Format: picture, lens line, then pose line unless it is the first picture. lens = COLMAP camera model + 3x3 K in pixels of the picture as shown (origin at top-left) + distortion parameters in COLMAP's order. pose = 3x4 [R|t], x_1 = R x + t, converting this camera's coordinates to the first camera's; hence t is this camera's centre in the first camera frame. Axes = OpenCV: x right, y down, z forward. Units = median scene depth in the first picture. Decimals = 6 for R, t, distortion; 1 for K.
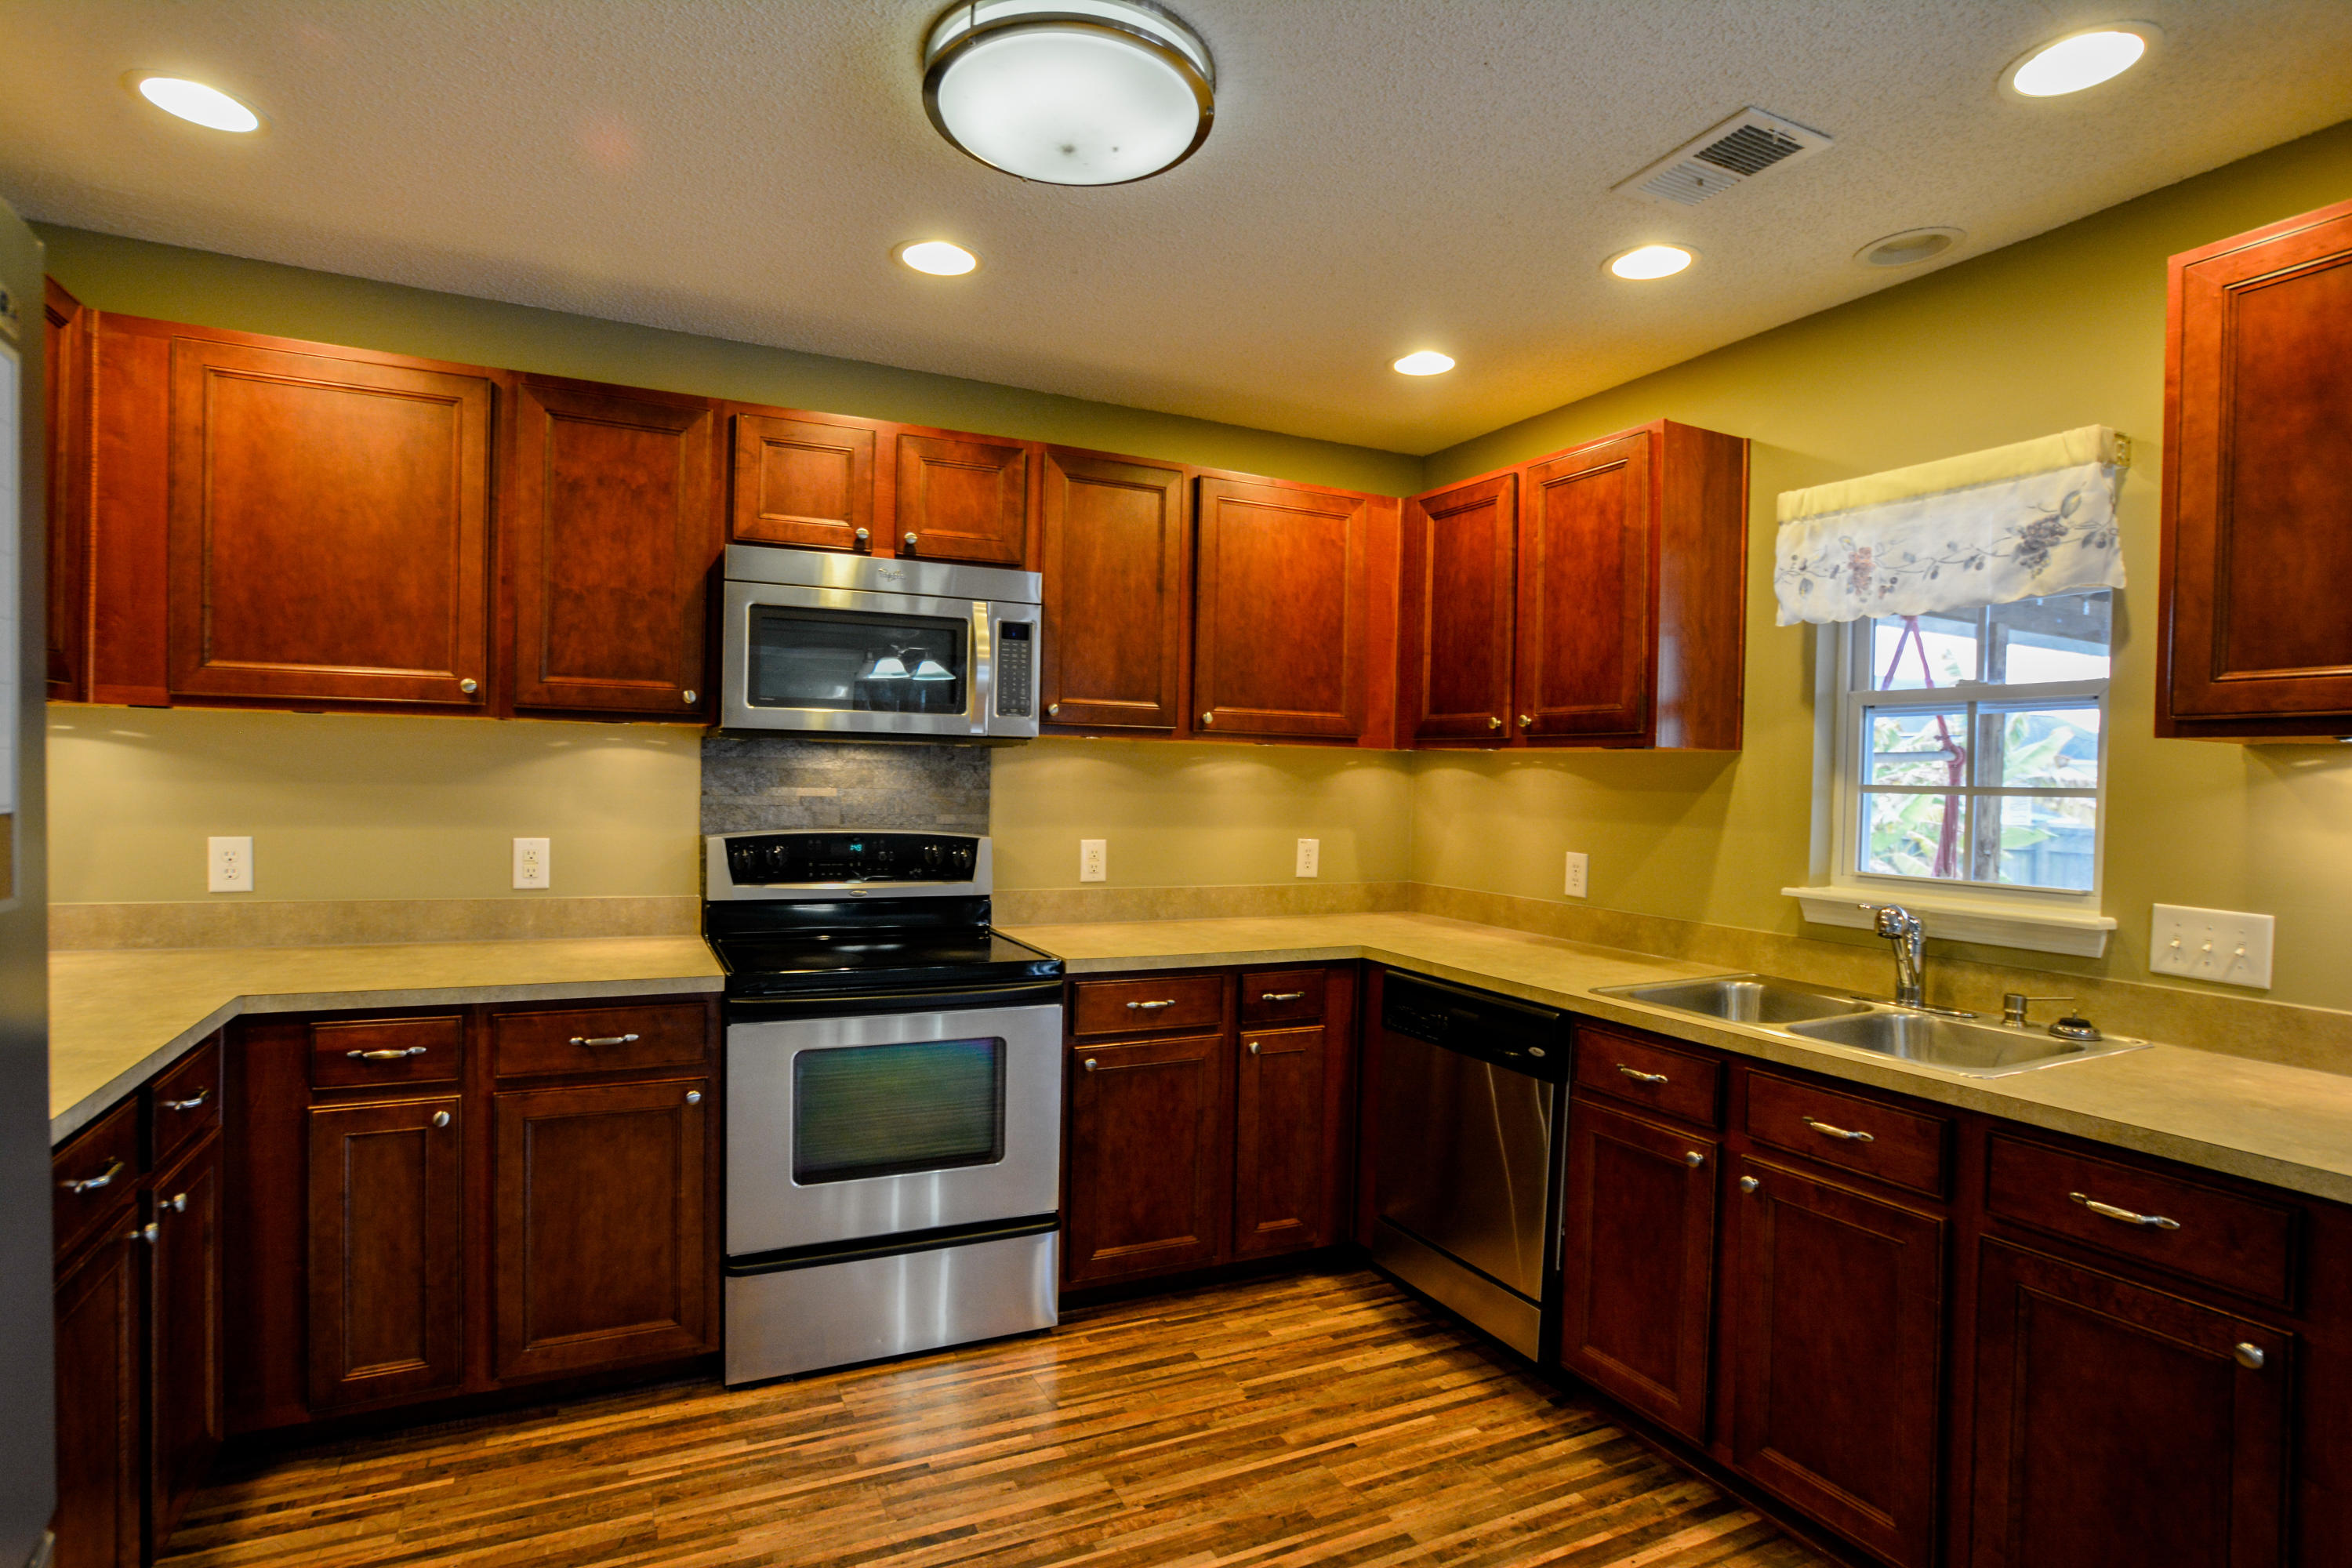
lens RADIAL K [[1185.2, 0, 1165.6], [0, 1185.2, 794.8], [0, 0, 1]] dist [-0.055184, 0.024604]
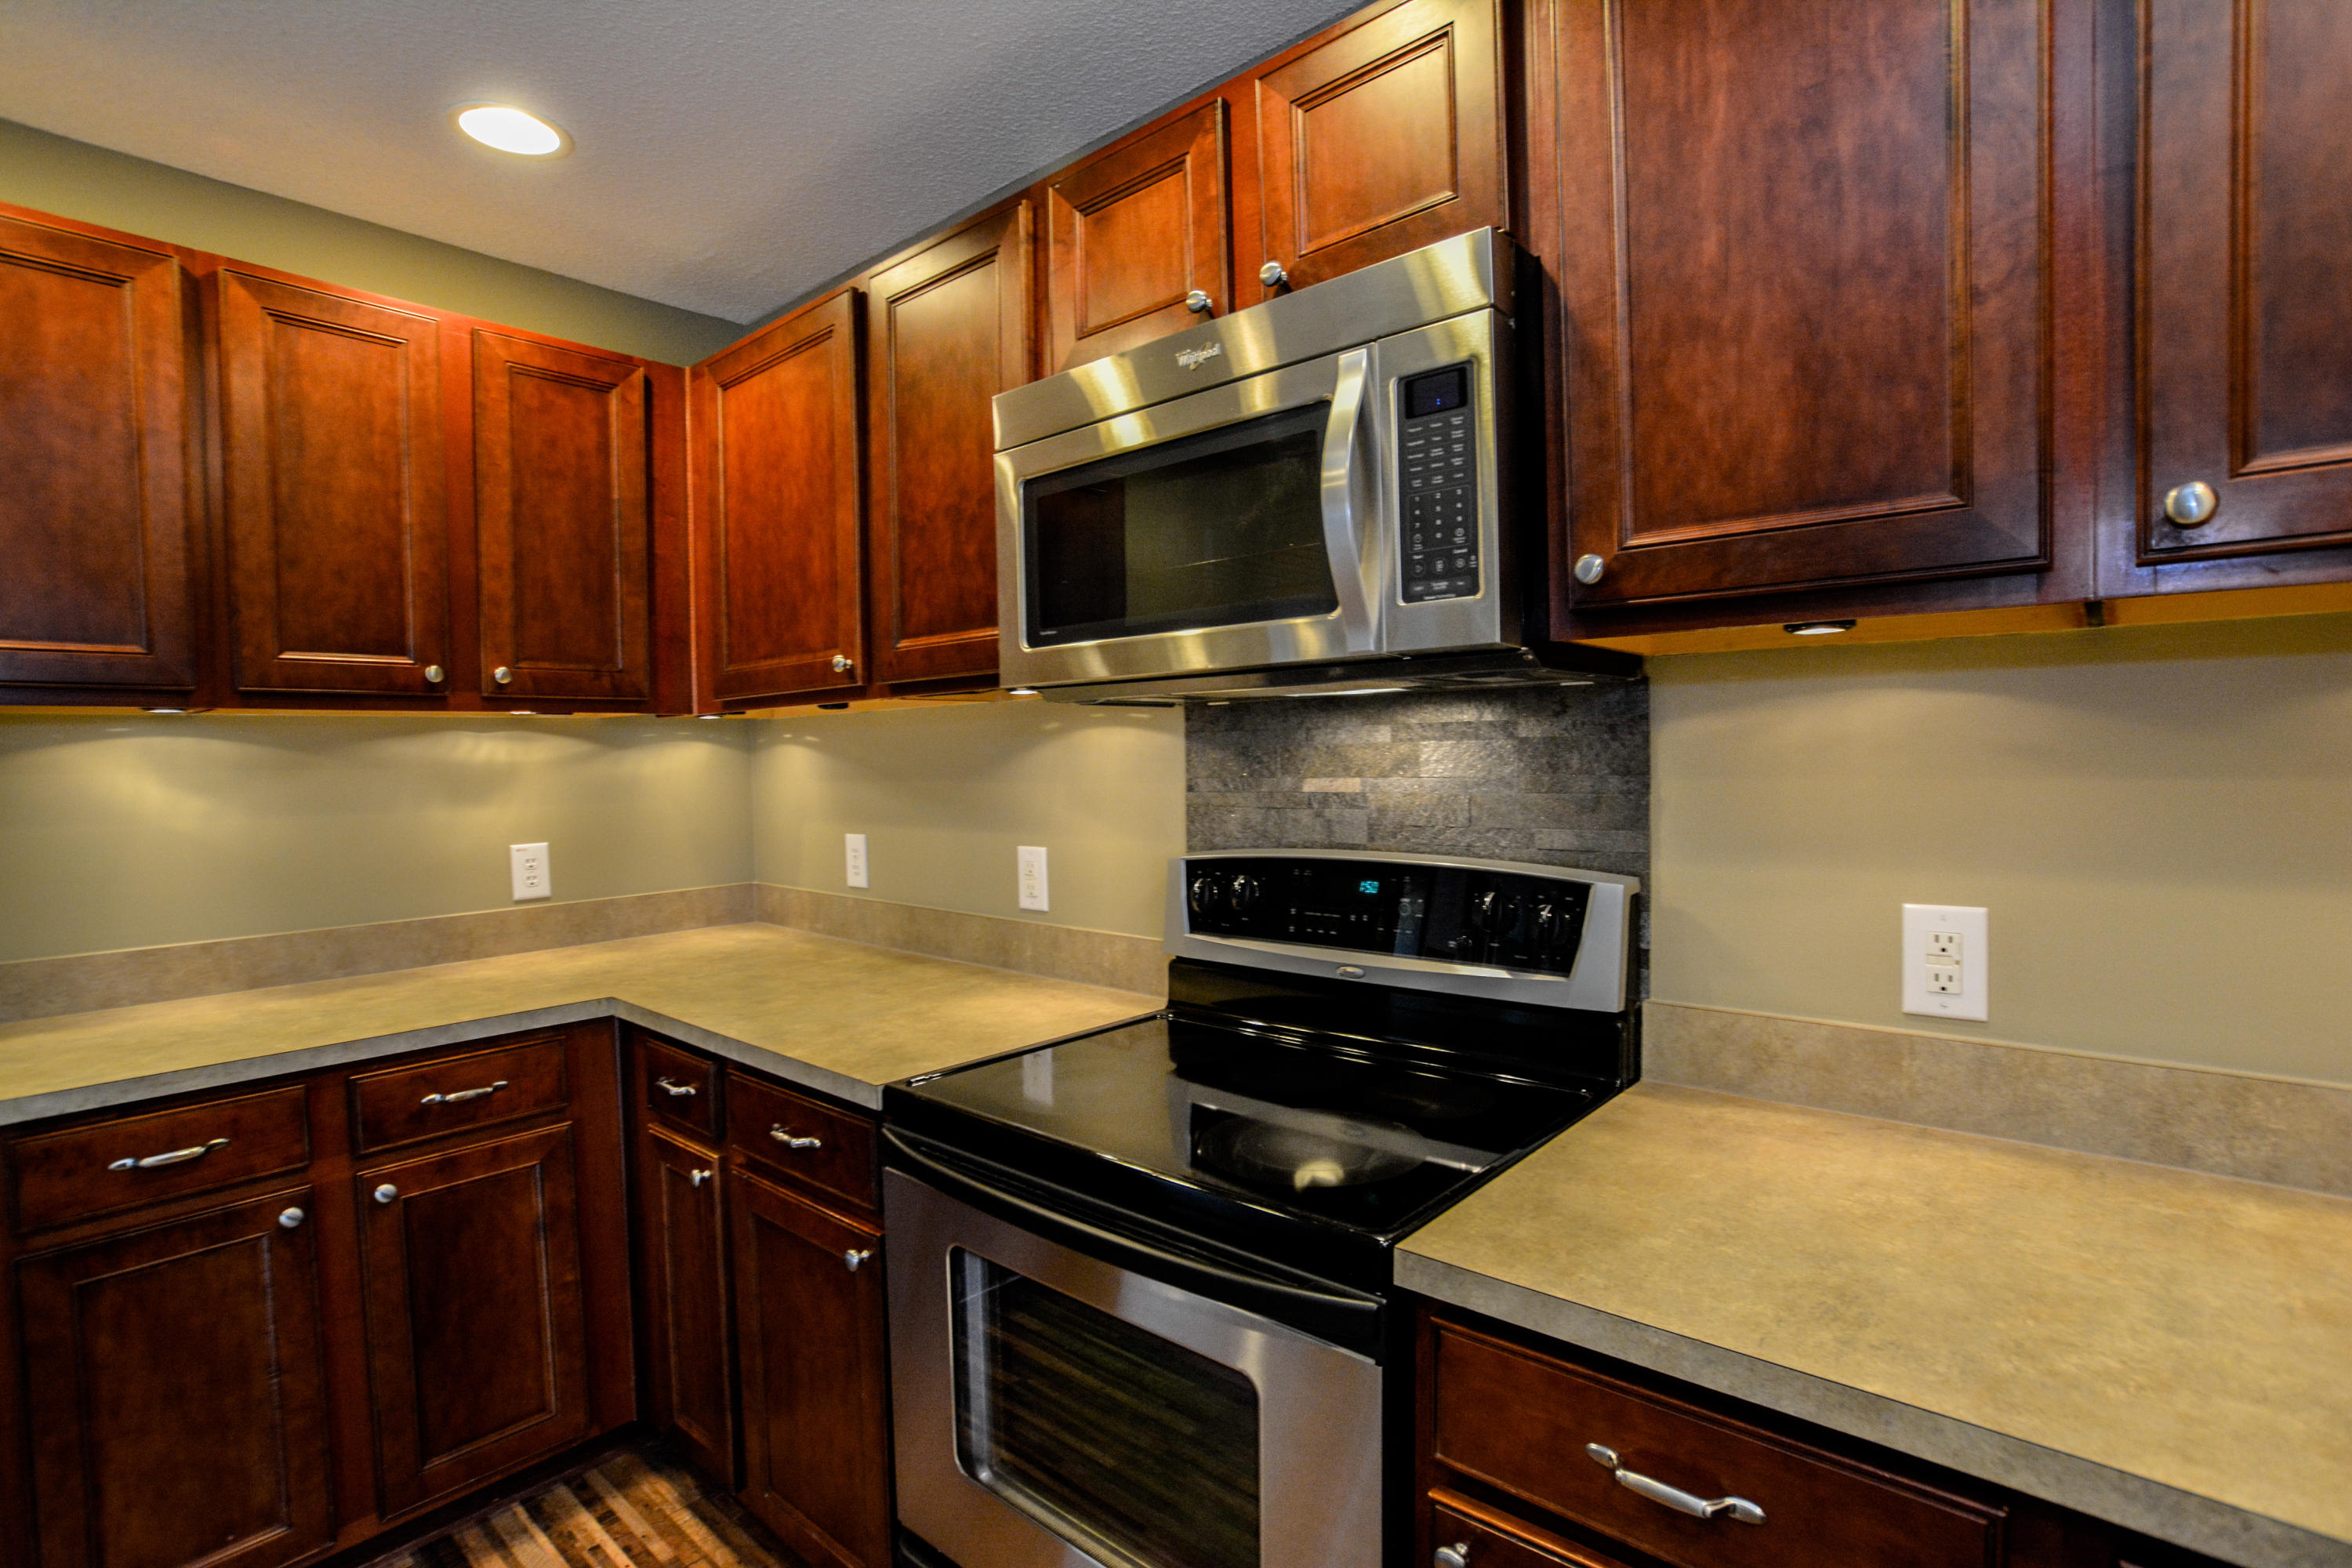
lens RADIAL K [[1122.3, 0, 1171.7], [0, 1122.3, 797.9], [0, 0, 1]] dist [-0.064178, 0.026201]
pose [[0.387663, 0.005832, -0.921783, 0.202550], [0.011376, 0.999874, 0.011110, -0.003469], [0.921731, -0.014793, 0.387547, 0.805734]]
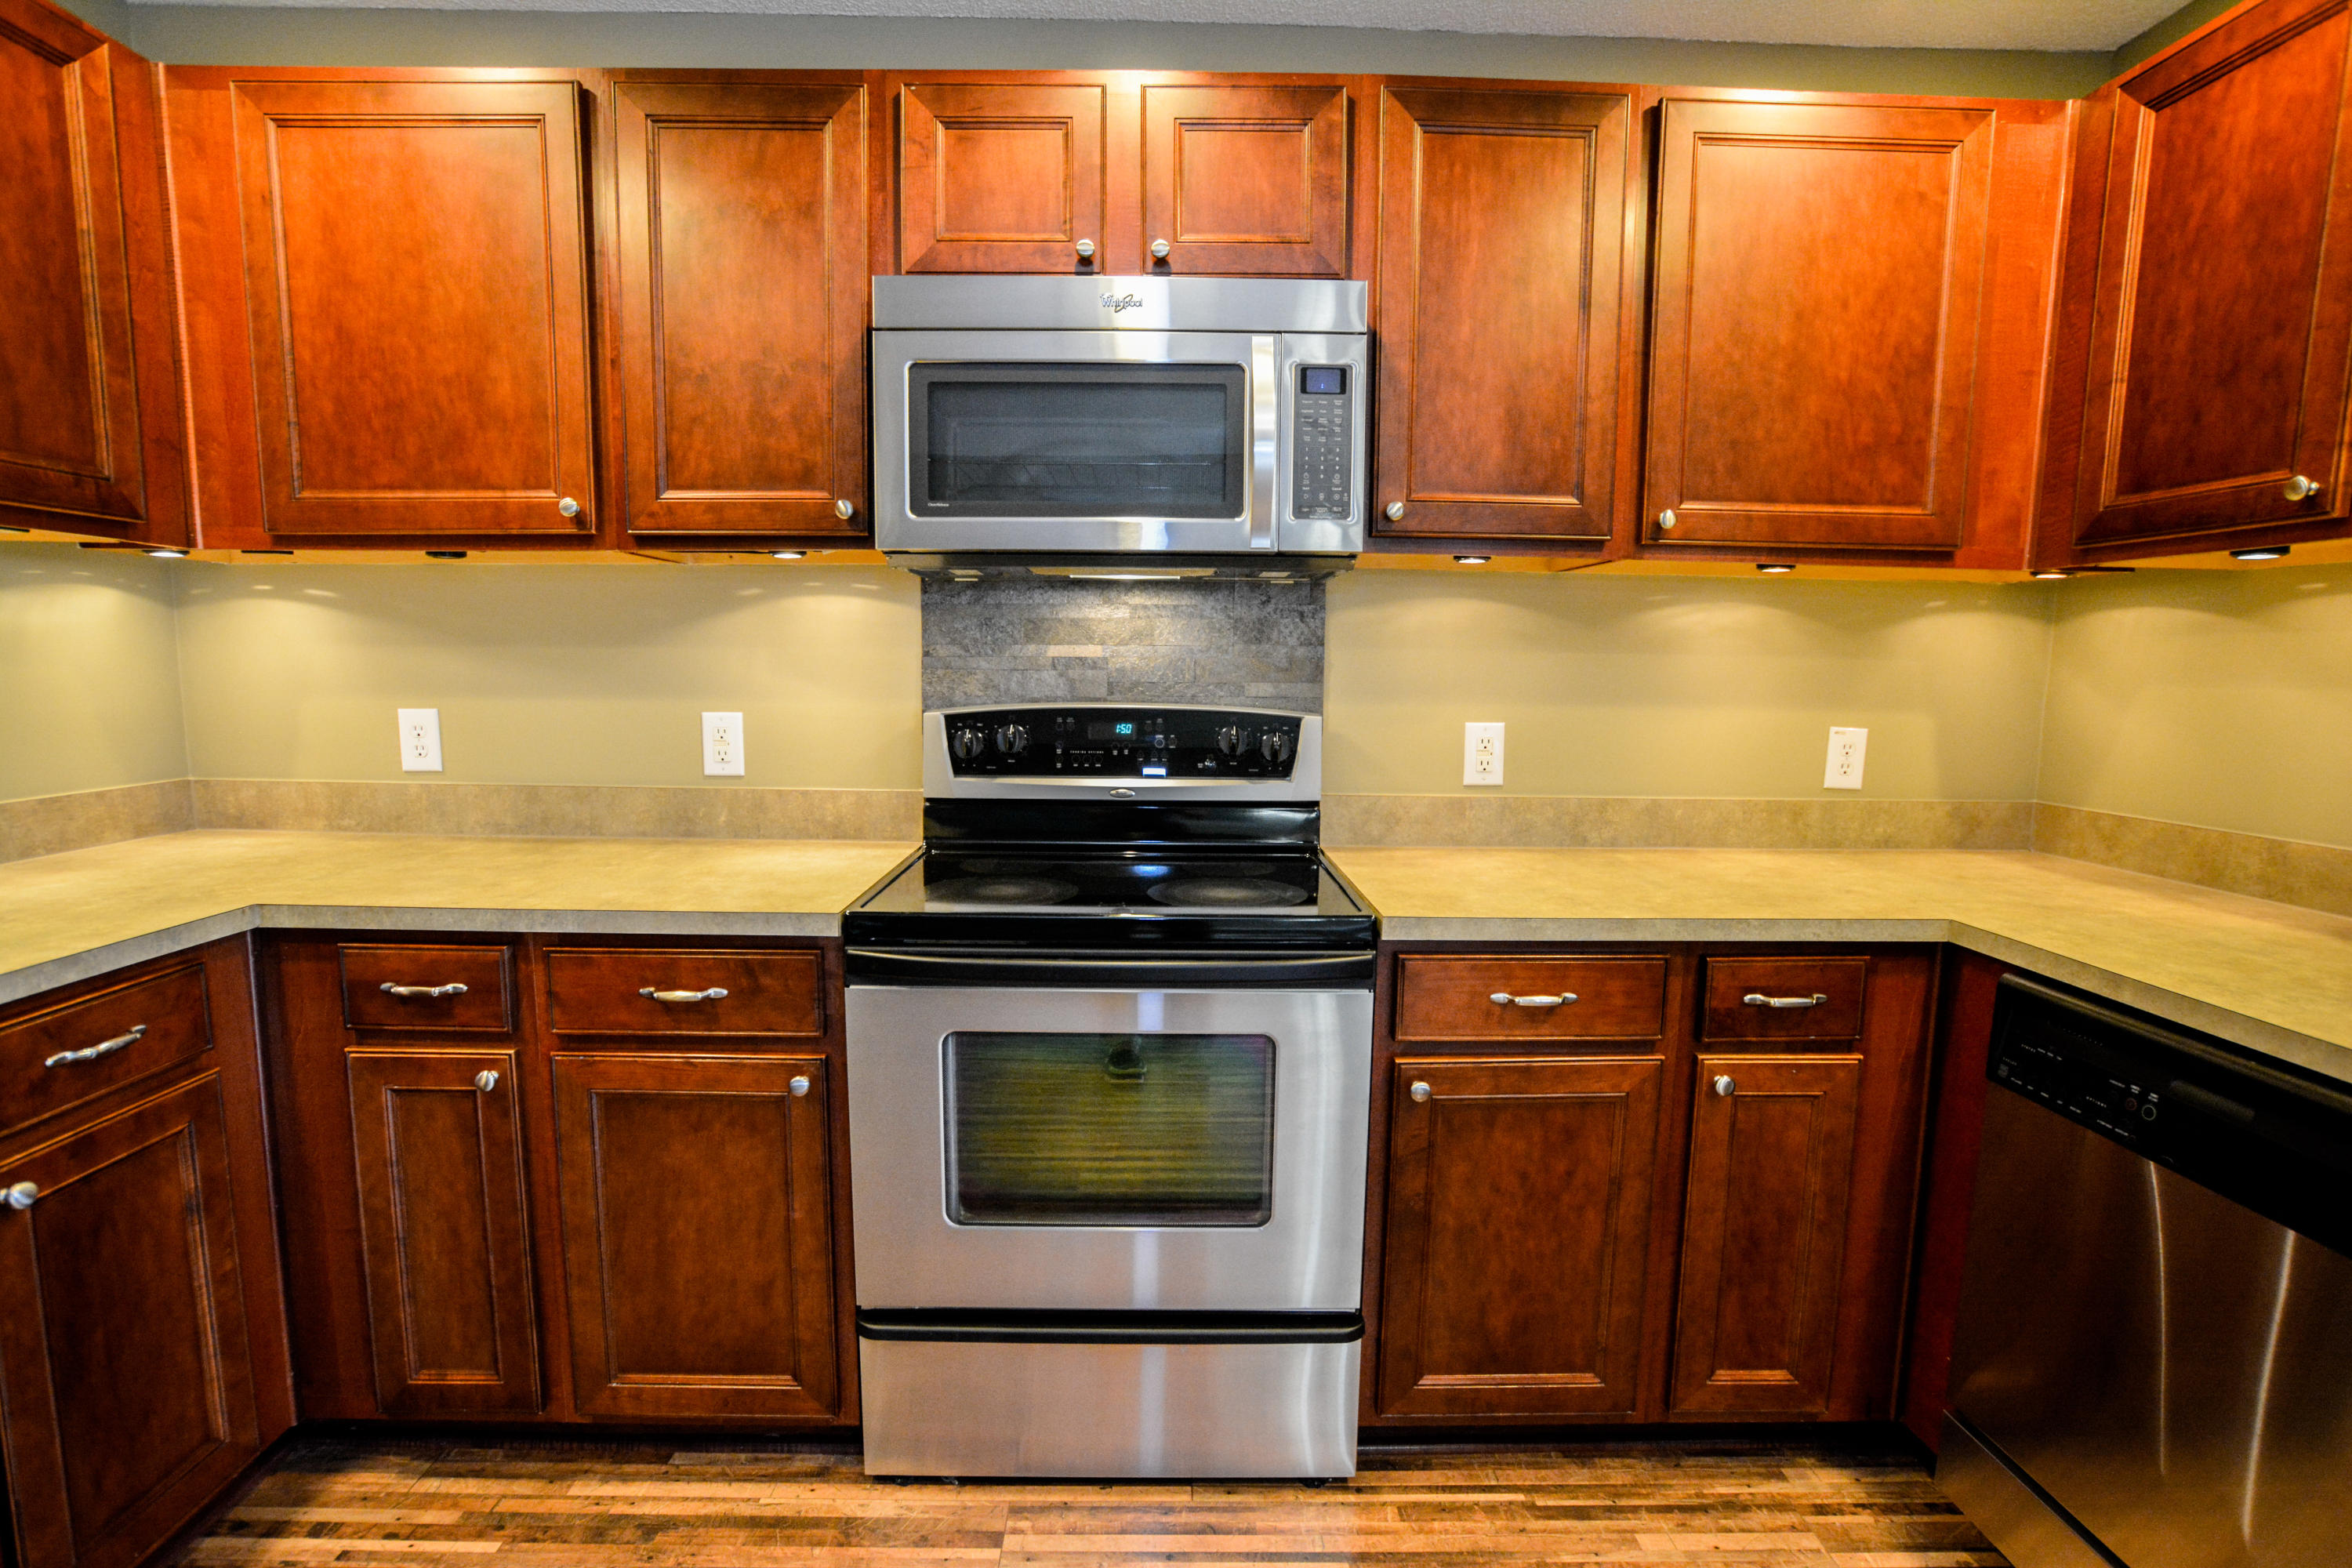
lens RADIAL K [[1122.3, 0, 1171.5], [0, 1122.3, 793.7], [0, 0, 1]] dist [-0.064178, 0.026201]
pose [[0.907493, 0.036056, -0.418517, 0.054780], [0.003024, 0.995723, 0.092339, 0.023839], [0.420056, -0.085062, 0.903503, 0.447042]]
